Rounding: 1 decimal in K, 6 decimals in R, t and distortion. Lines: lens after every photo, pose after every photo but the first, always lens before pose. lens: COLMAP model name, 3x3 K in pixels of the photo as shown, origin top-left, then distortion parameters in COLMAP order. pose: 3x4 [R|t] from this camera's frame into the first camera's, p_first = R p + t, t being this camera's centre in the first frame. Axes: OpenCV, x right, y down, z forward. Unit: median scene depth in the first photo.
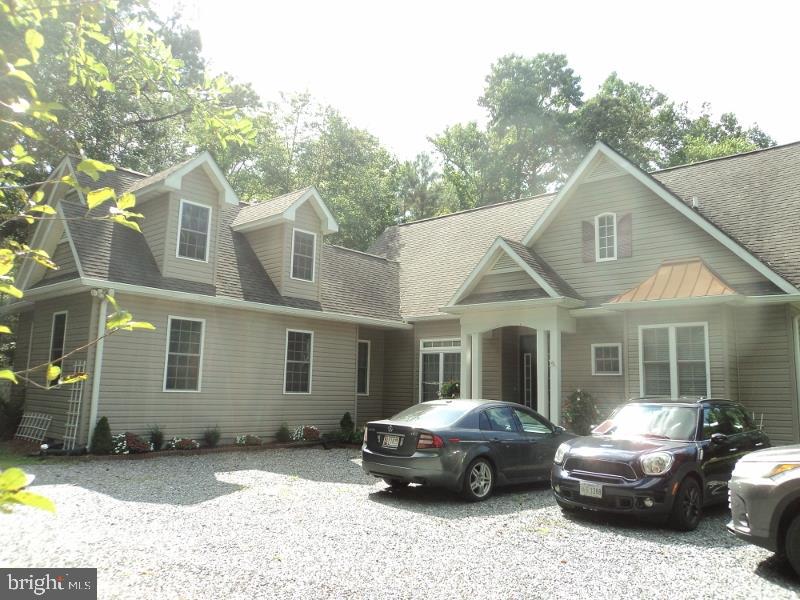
lens RADIAL K [[632.5, 0, 403.0], [0, 632.5, 294.1], [0, 0, 1]] dist [-0.042175, 0.020829]
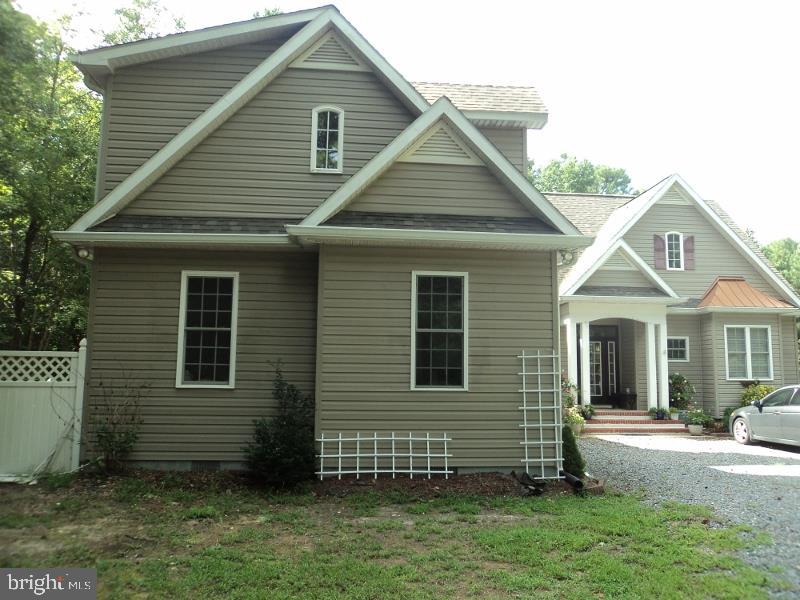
lens RADIAL K [[632.5, 0, 405.8], [0, 632.5, 302.4], [0, 0, 1]] dist [-0.042175, 0.020829]
pose [[0.681762, 0.061149, 0.729014, -0.923515], [-0.099487, 0.994993, 0.009579, 0.050559], [-0.724777, -0.079058, 0.684432, 0.513791]]
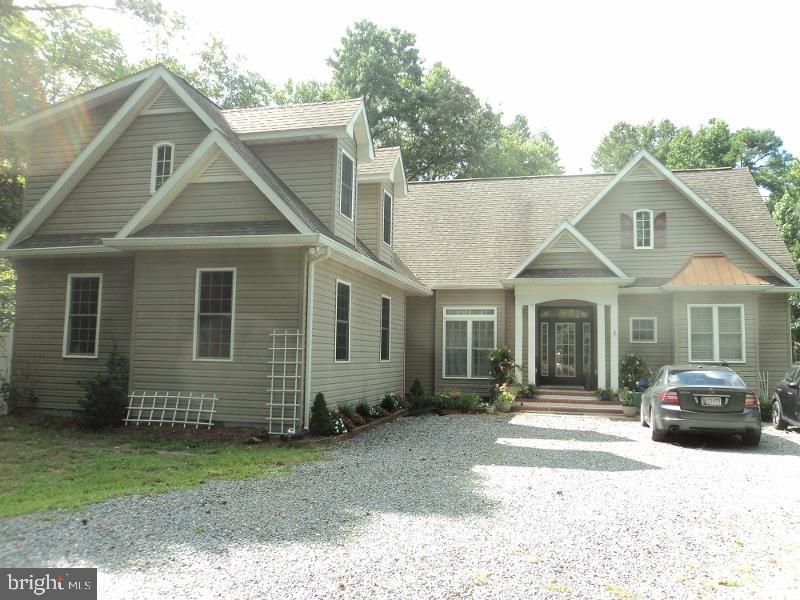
lens RADIAL K [[632.5, 0, 405.9], [0, 632.5, 297.2], [0, 0, 1]] dist [-0.042175, 0.020829]
pose [[0.877294, 0.032691, 0.478838, -0.640284], [-0.065746, 0.996458, 0.052427, 0.006262], [-0.475429, -0.077476, 0.876336, 0.142805]]
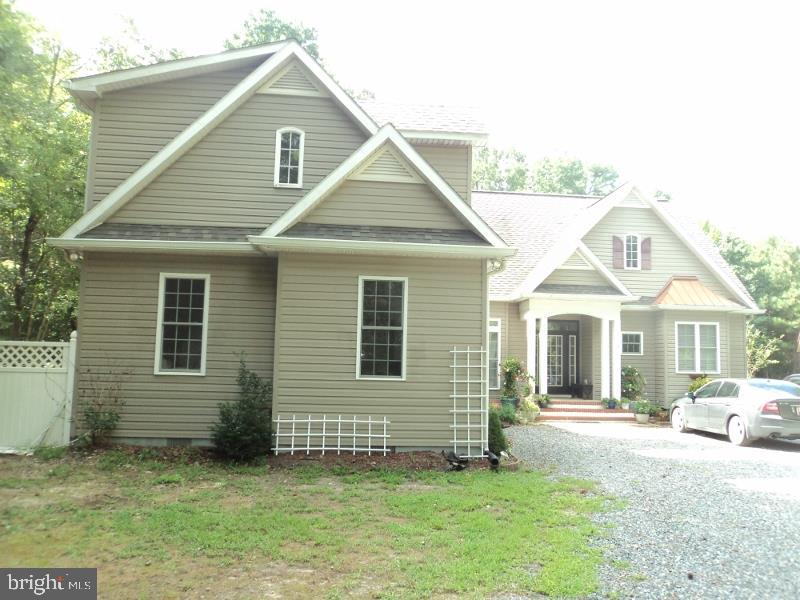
lens RADIAL K [[632.5, 0, 405.0], [0, 632.5, 302.9], [0, 0, 1]] dist [-0.042175, 0.020829]
pose [[0.682082, 0.054806, 0.729219, -0.949618], [-0.111733, 0.993290, 0.029858, 0.030116], [-0.722689, -0.101844, 0.683628, 0.416557]]
